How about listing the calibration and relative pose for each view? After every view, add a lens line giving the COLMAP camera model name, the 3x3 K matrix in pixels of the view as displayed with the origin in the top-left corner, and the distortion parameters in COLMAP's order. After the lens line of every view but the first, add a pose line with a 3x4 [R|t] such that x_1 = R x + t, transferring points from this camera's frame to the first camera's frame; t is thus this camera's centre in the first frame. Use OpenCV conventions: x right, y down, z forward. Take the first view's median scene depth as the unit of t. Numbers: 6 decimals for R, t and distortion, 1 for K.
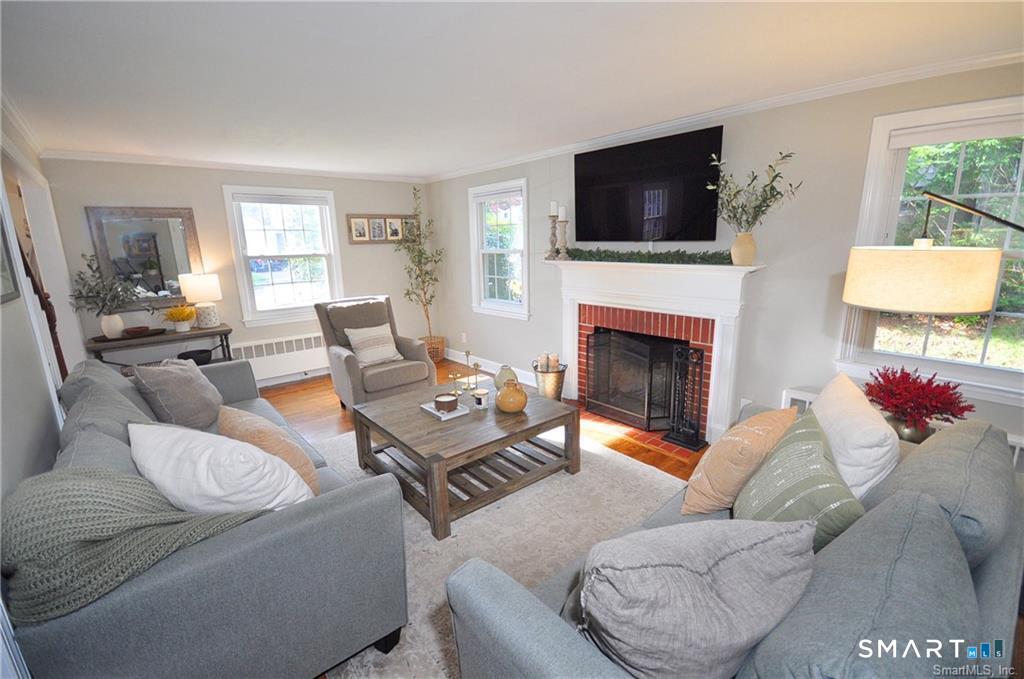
lens RADIAL K [[452.7, 0, 515.2], [0, 452.7, 342.6], [0, 0, 1]] dist [-0.000114, -0.001904]
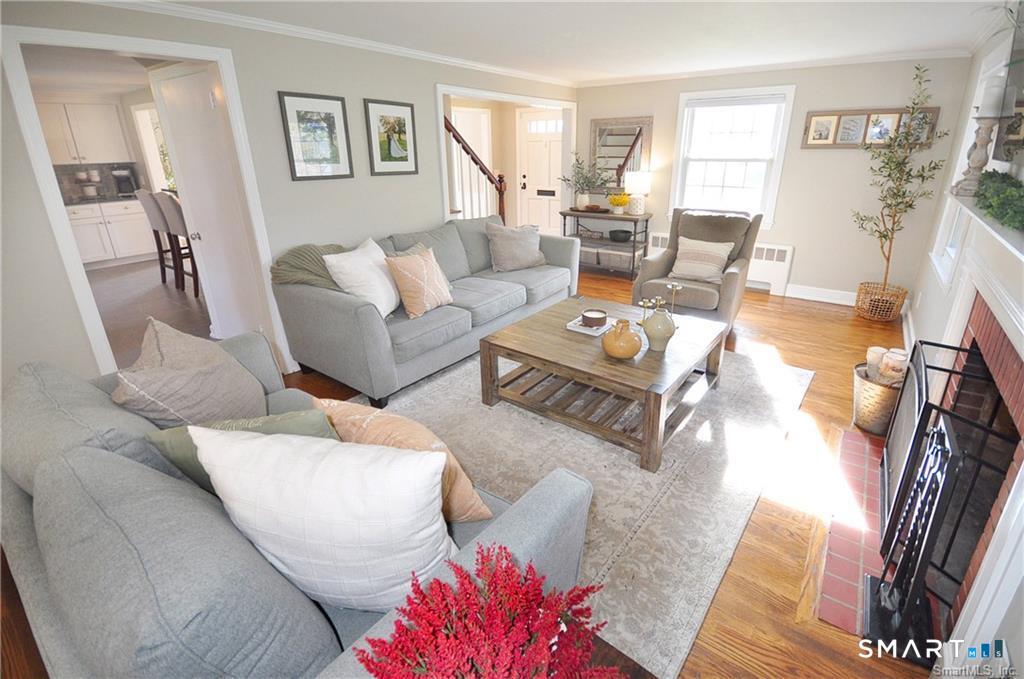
lens RADIAL K [[452.7, 0, 532.6], [0, 452.7, 294.2], [0, 0, 1]] dist [-0.000114, -0.001904]
pose [[0.245530, 0.319676, -0.915162, 0.463501], [-0.211213, 0.939021, 0.271344, -0.104039], [0.946099, 0.126671, 0.298078, 0.374219]]
